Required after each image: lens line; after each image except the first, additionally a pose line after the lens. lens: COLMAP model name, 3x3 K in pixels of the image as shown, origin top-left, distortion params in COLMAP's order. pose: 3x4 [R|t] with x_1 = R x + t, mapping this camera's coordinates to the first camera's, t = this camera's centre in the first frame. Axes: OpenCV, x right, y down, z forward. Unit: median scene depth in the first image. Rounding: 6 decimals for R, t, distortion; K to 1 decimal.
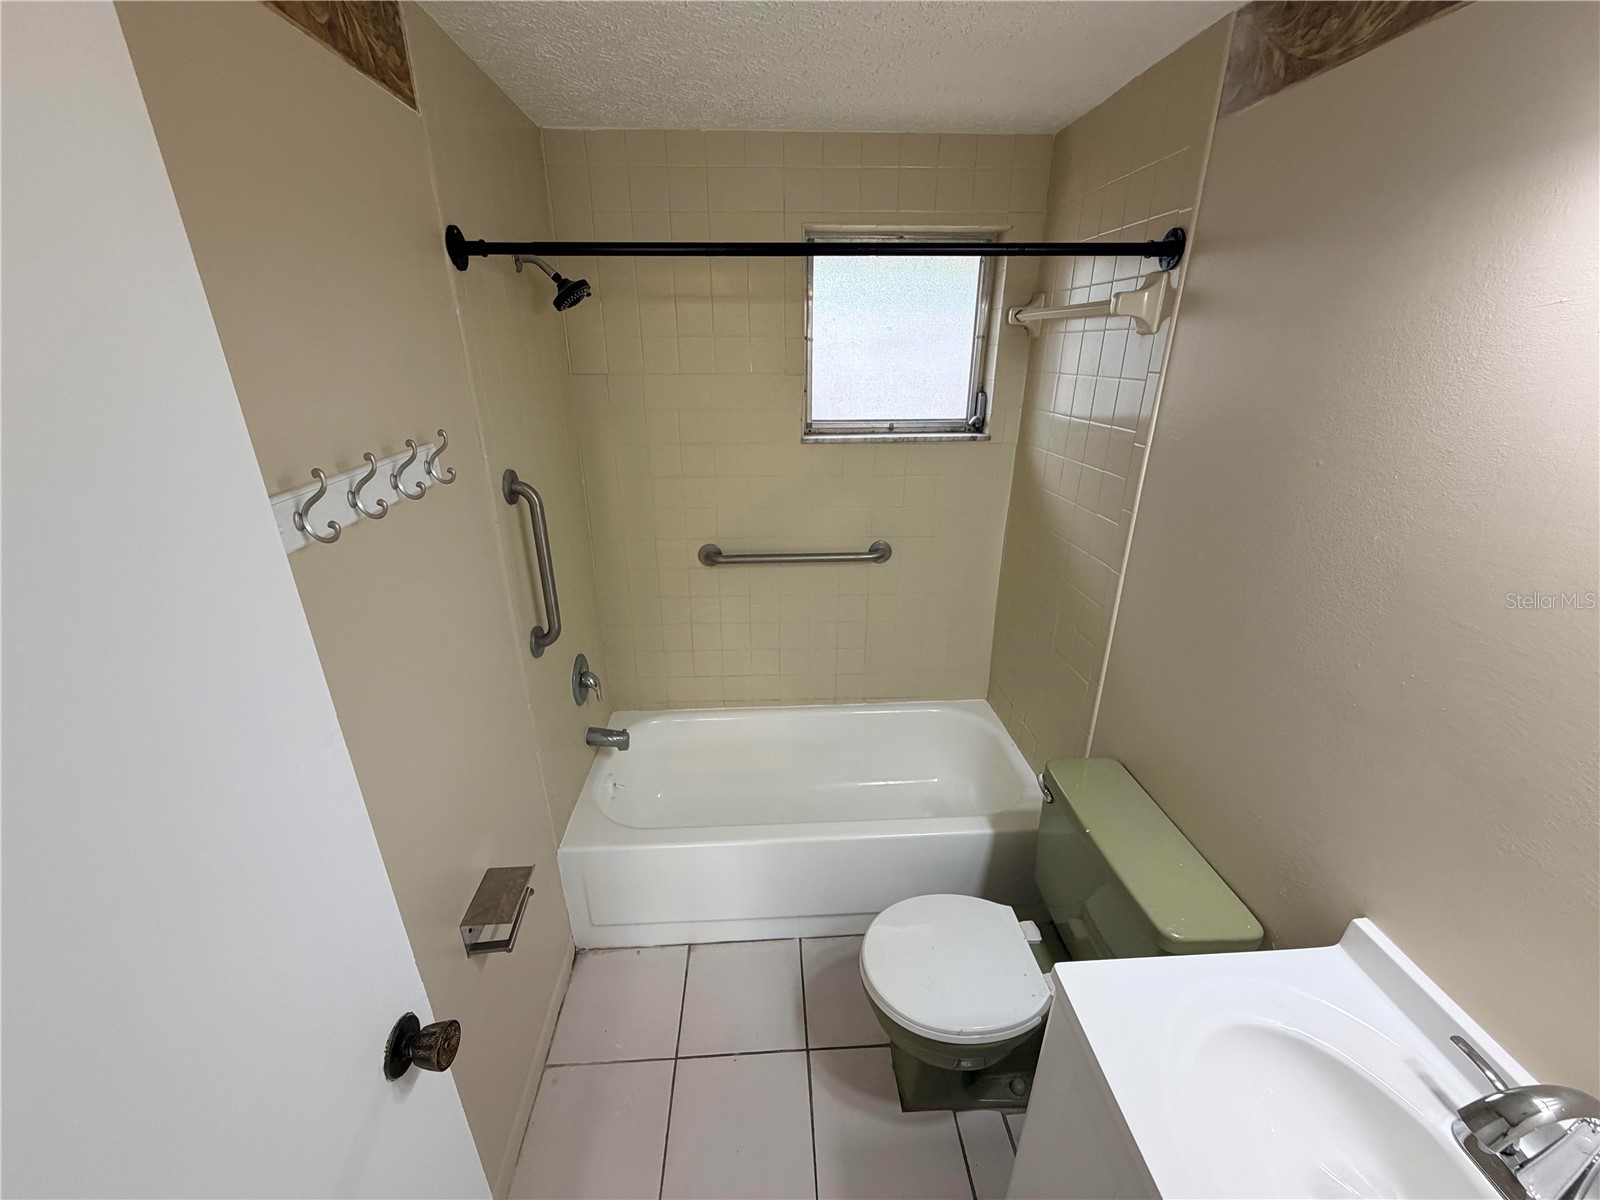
lens RADIAL K [[637.6, 0, 798.4], [0, 637.6, 601.5], [0, 0, 1]] dist [0.000194, -0.000128]
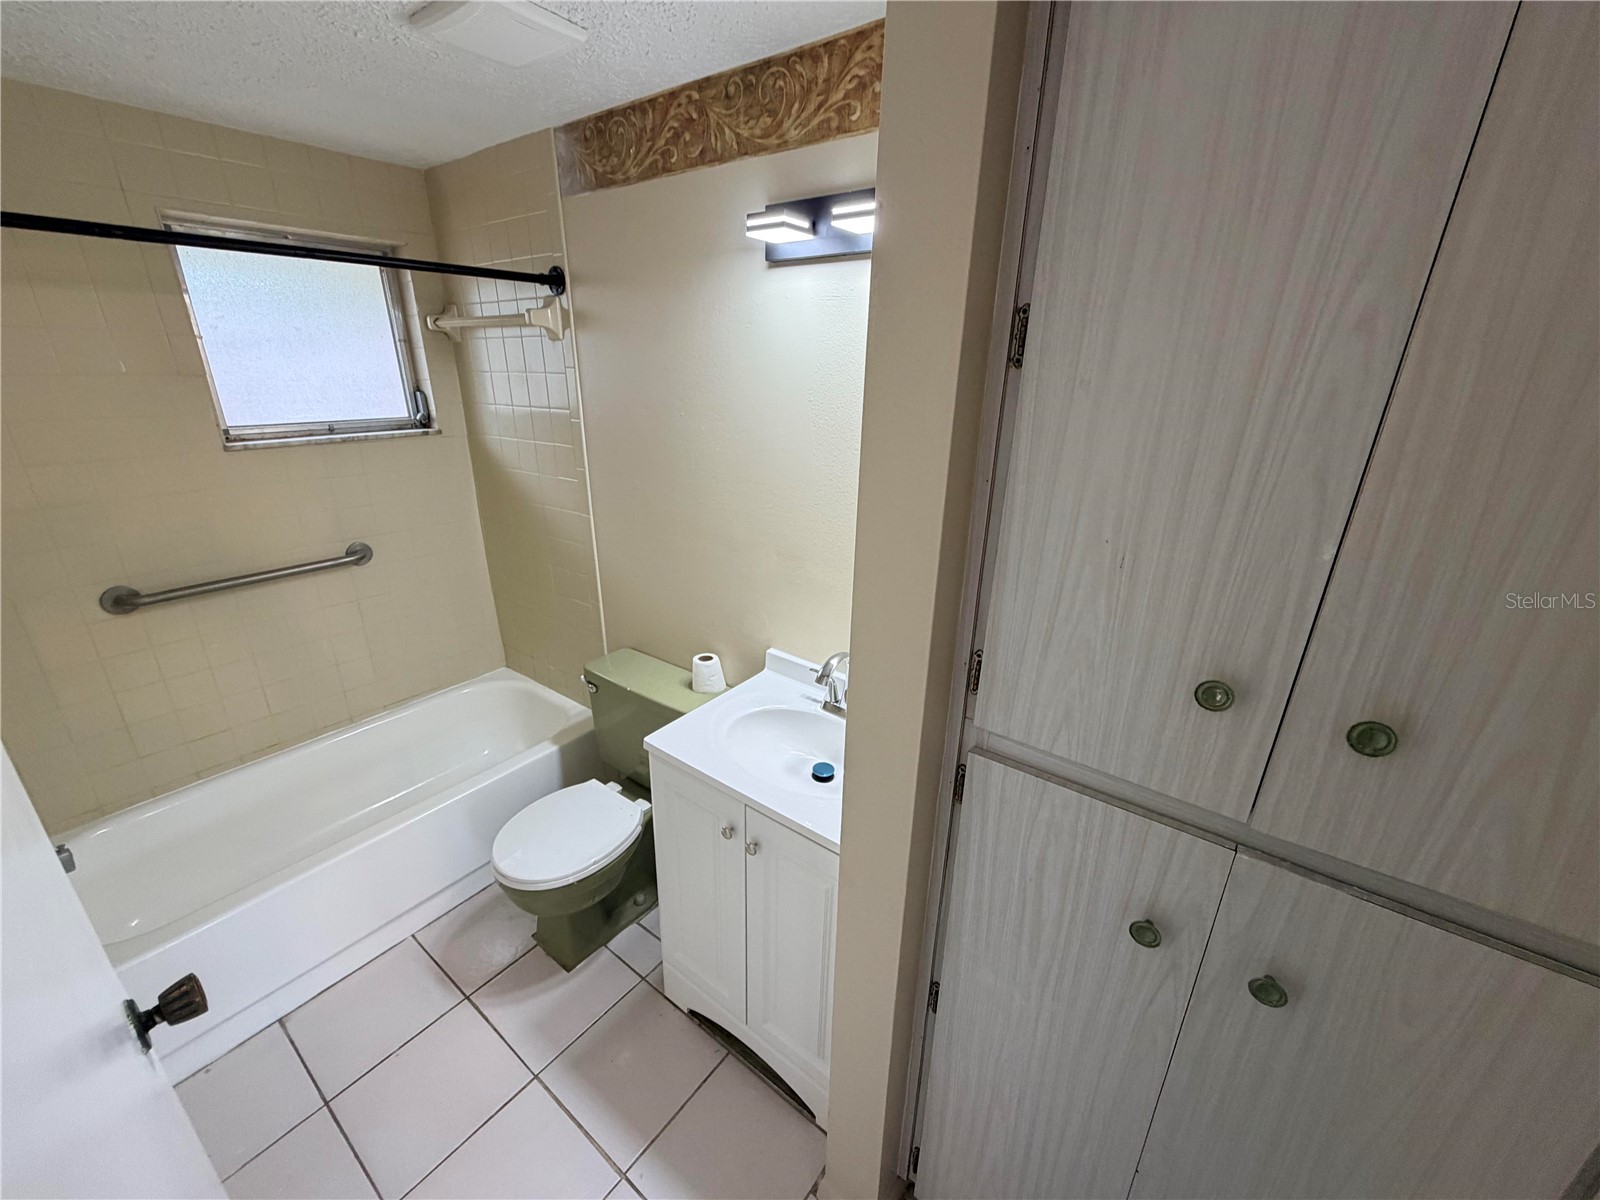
lens RADIAL K [[637.6, 0, 796.1], [0, 637.6, 599.7], [0, 0, 1]] dist [0.000194, -0.000128]
pose [[0.647741, -0.255951, 0.717580, -0.223608], [0.274297, 0.957062, 0.093771, 0.117025], [-0.710769, 0.136091, 0.690135, -0.218787]]
